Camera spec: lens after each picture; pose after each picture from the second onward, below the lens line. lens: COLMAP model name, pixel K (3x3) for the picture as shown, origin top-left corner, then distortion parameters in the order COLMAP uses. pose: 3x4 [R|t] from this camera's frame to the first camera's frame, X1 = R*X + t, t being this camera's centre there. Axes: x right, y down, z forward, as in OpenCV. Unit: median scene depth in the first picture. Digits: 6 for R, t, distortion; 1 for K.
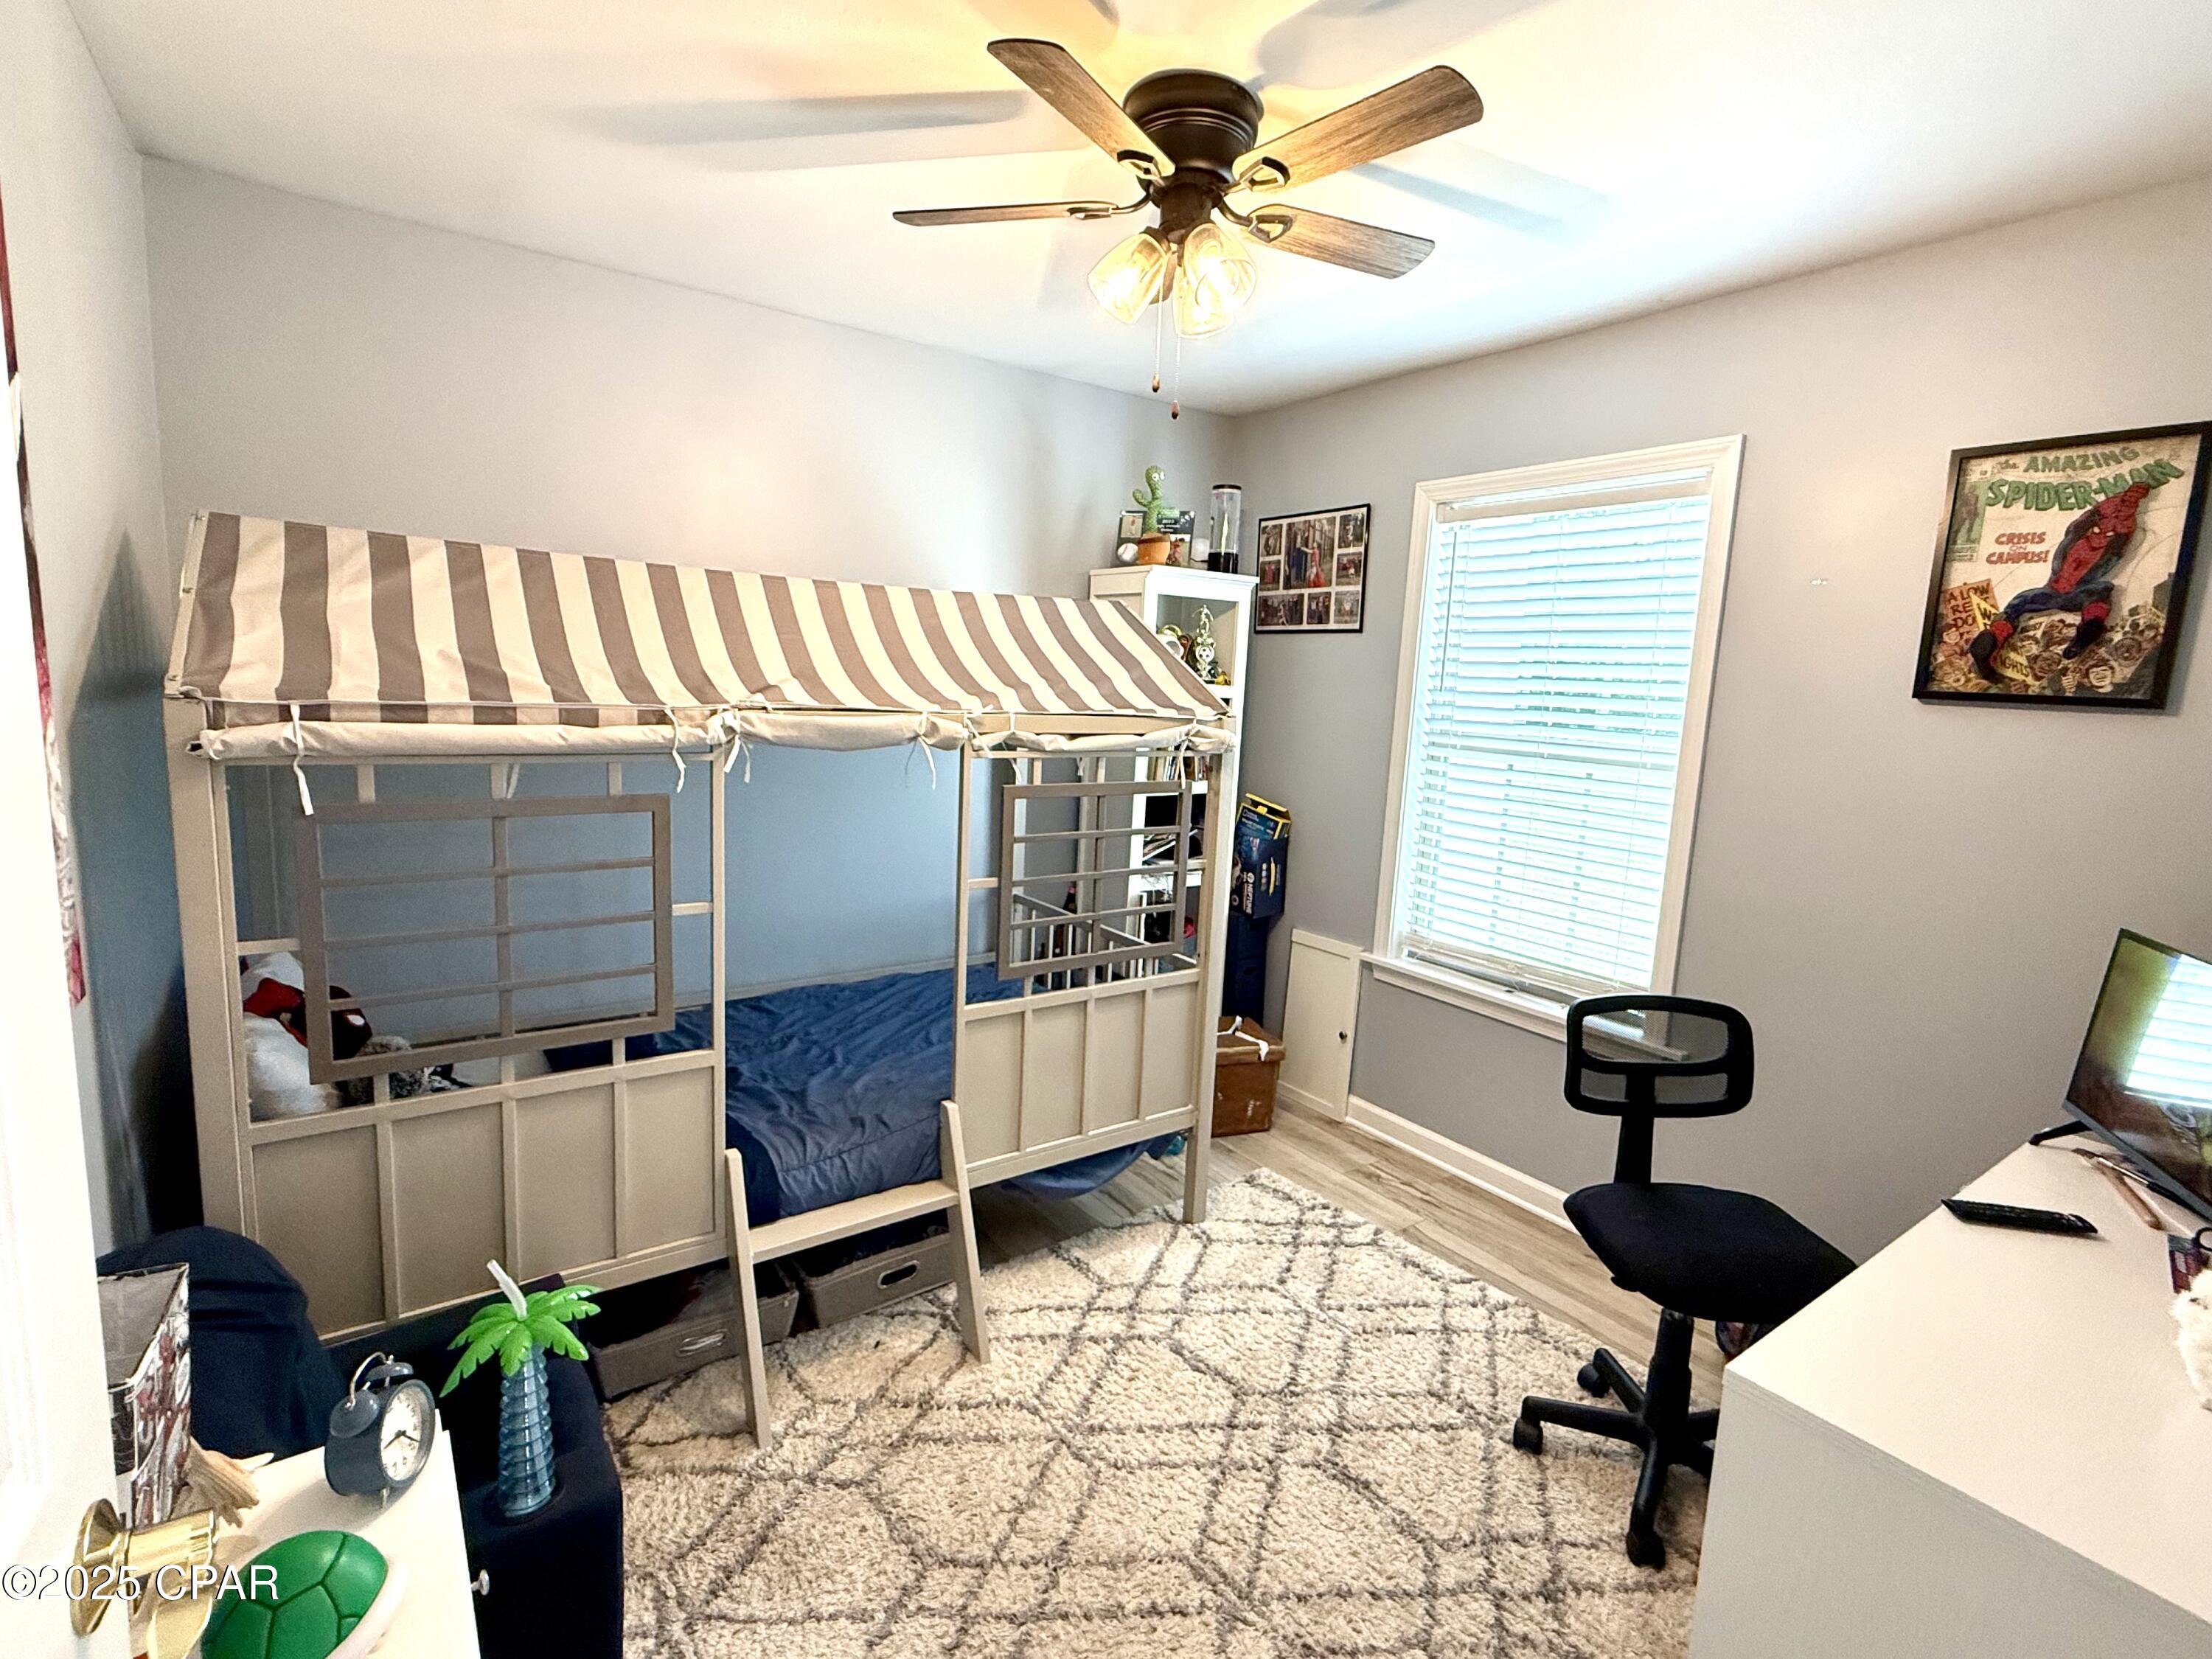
lens RADIAL K [[1032.2, 0, 1101.9], [0, 1032.2, 827.0], [0, 0, 1]] dist [-0.000239, -0.000176]
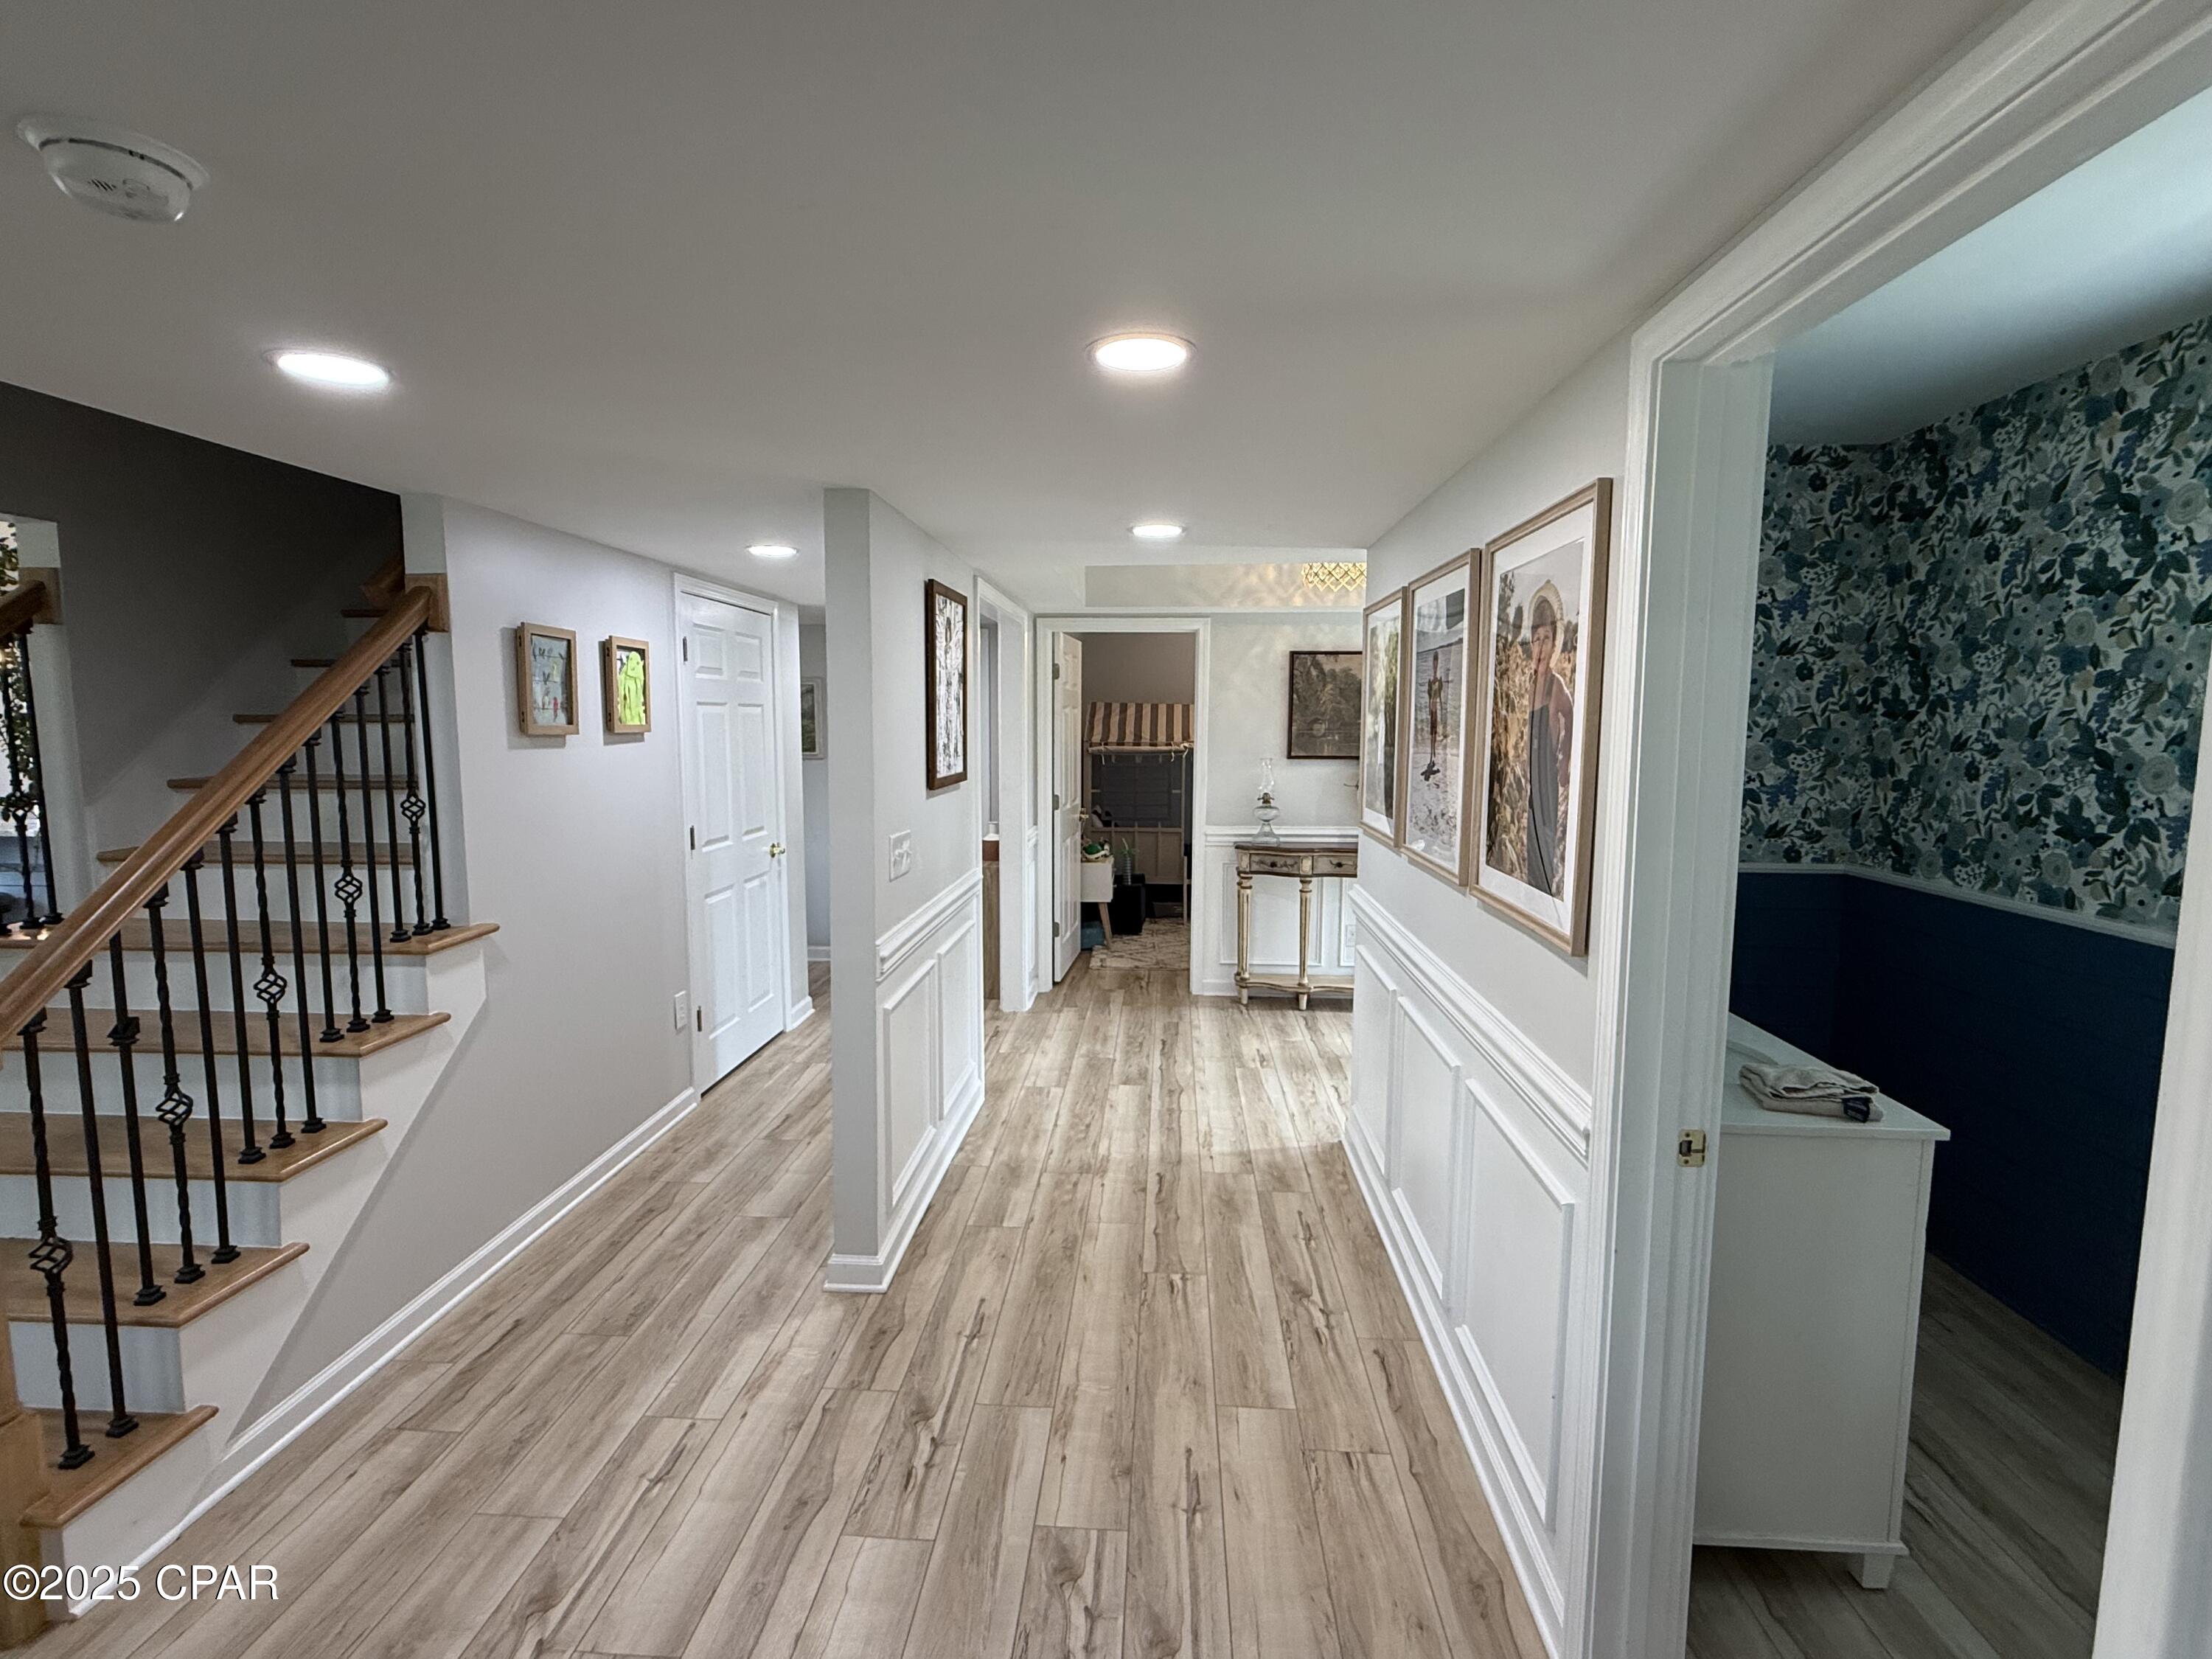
lens RADIAL K [[1032.2, 0, 1101.9], [0, 1032.2, 827.0], [0, 0, 1]] dist [-0.000239, -0.000176]
pose [[0.774661, 0.021923, -0.631997, 2.137114], [-0.055639, 0.997886, -0.033584, 0.410899], [0.629925, 0.061180, 0.774243, -2.556164]]
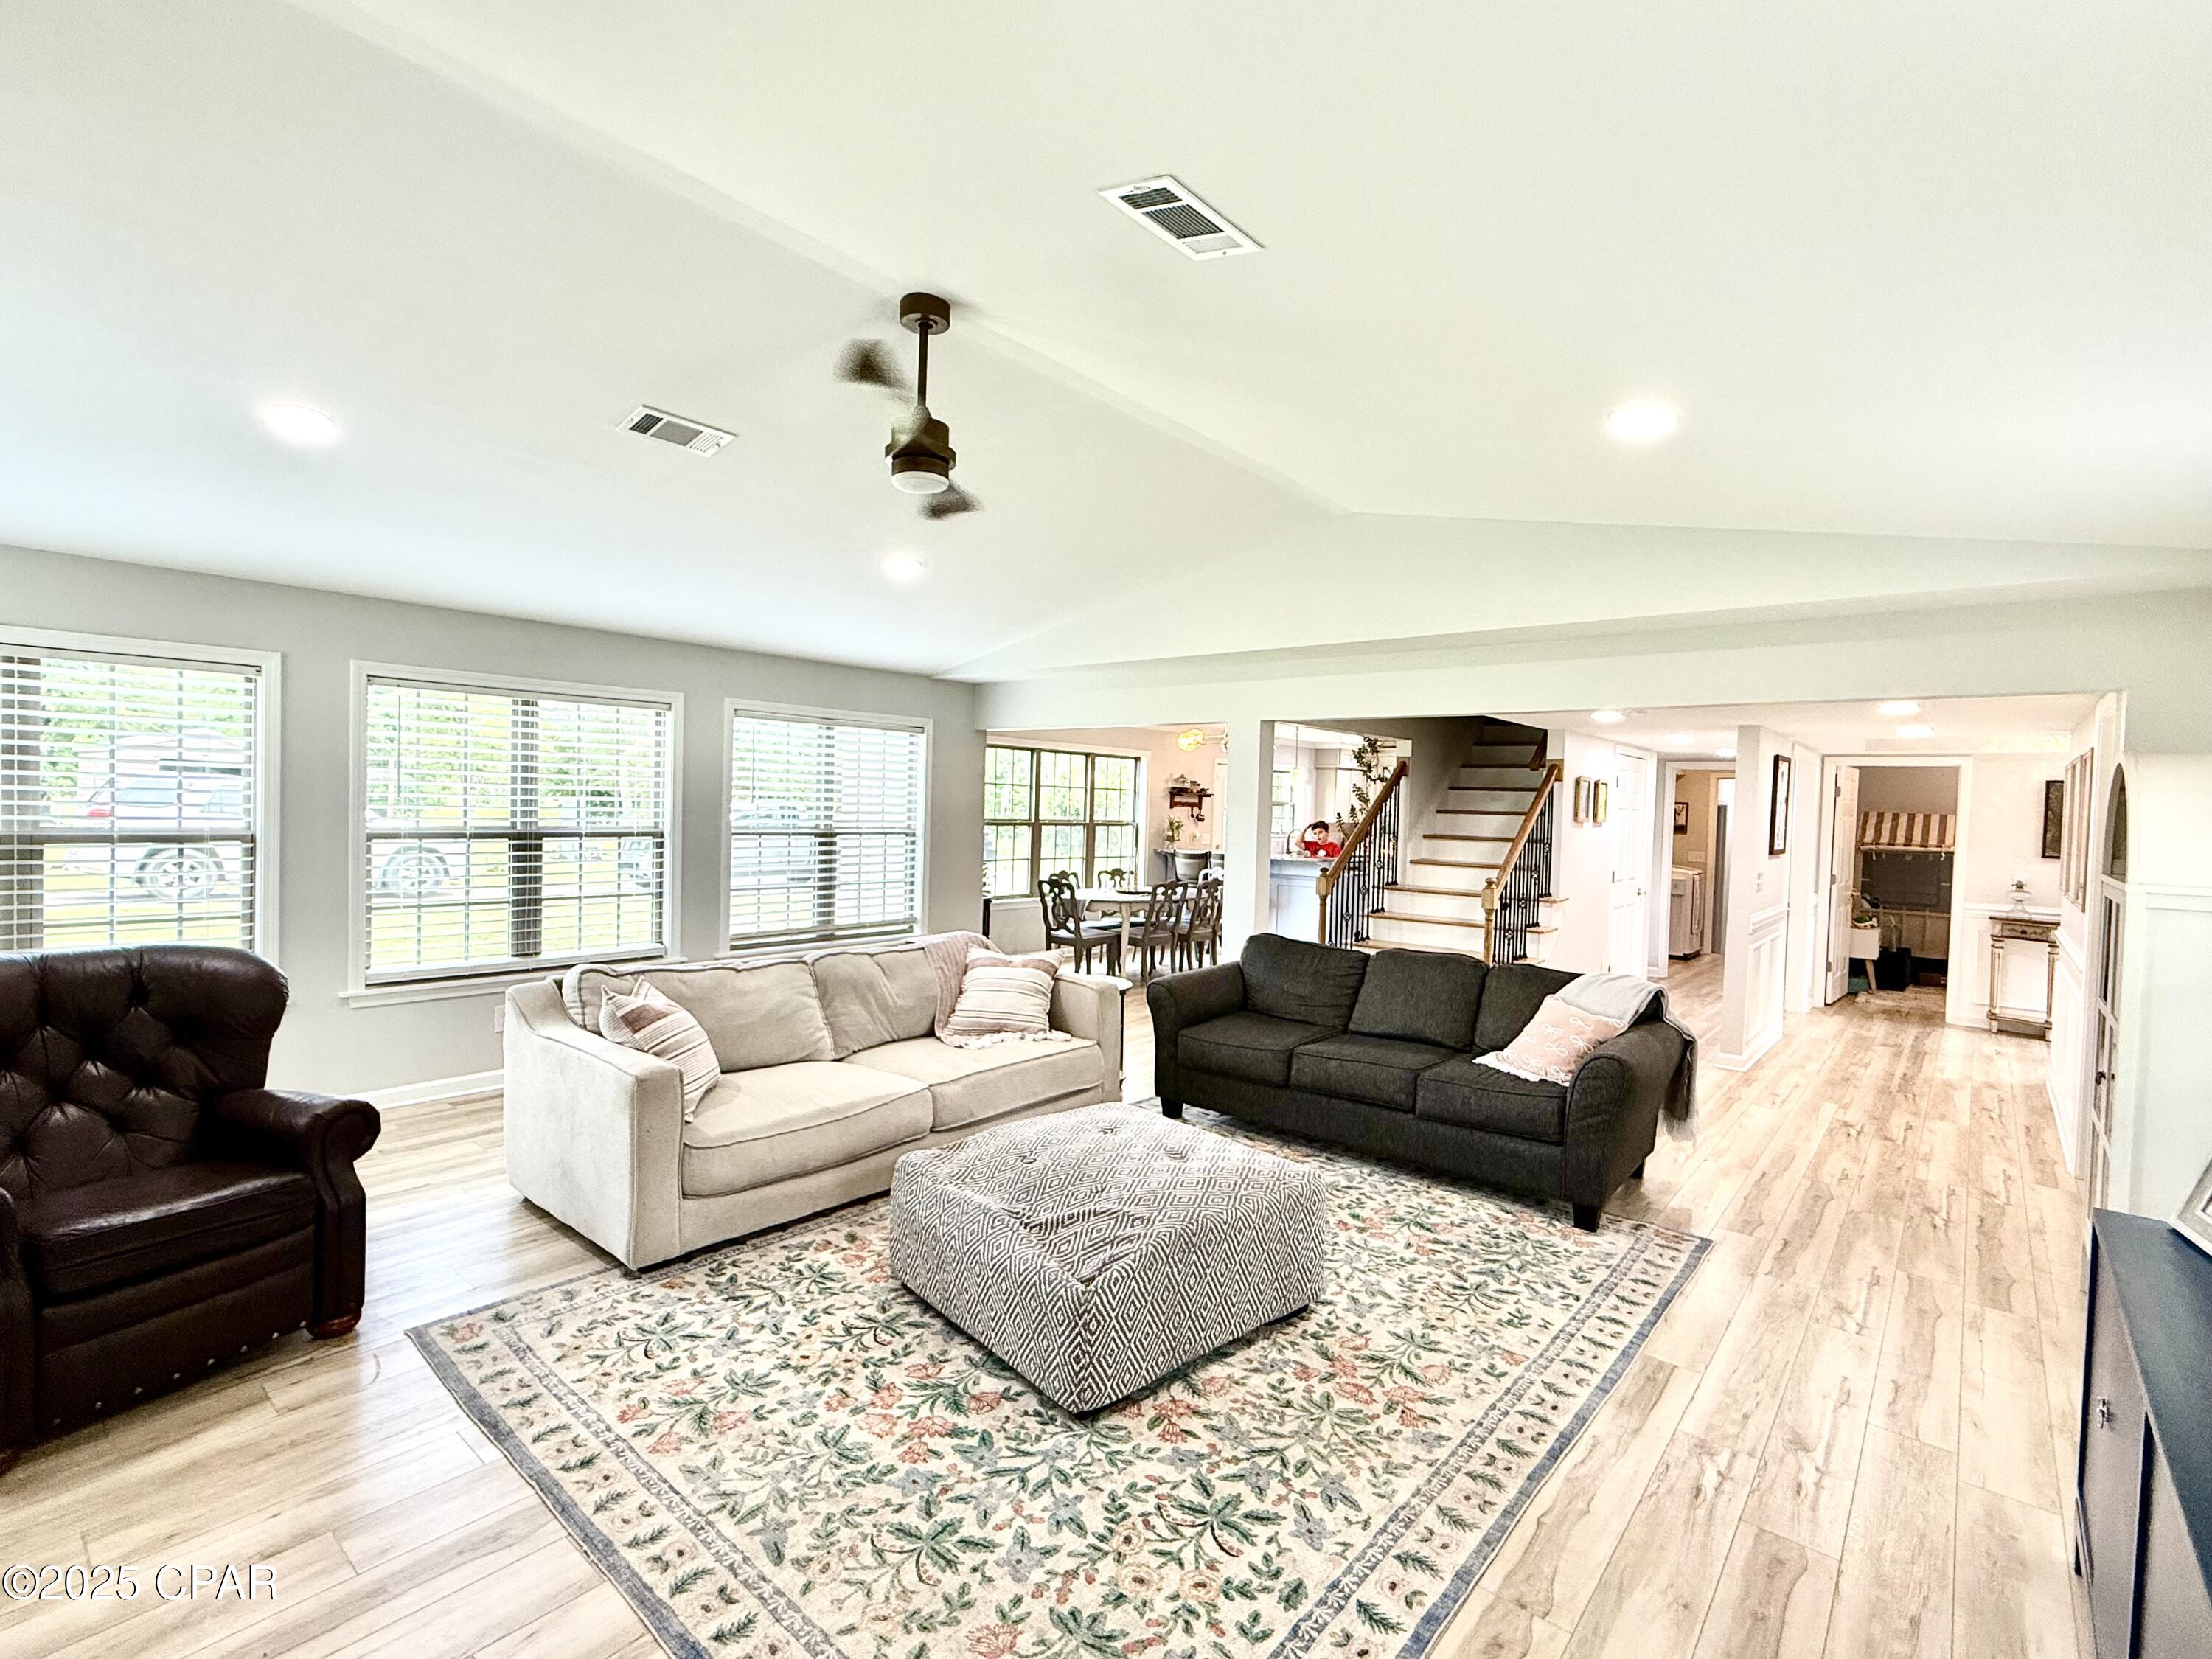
lens RADIAL K [[1032.2, 0, 1101.9], [0, 1032.2, 827.0], [0, 0, 1]] dist [-0.000239, -0.000176]
pose [[0.245549, -0.015860, -0.969254, 3.873286], [-0.155232, 0.986320, -0.055465, 0.805487], [0.956874, 0.164079, 0.239728, -4.684128]]
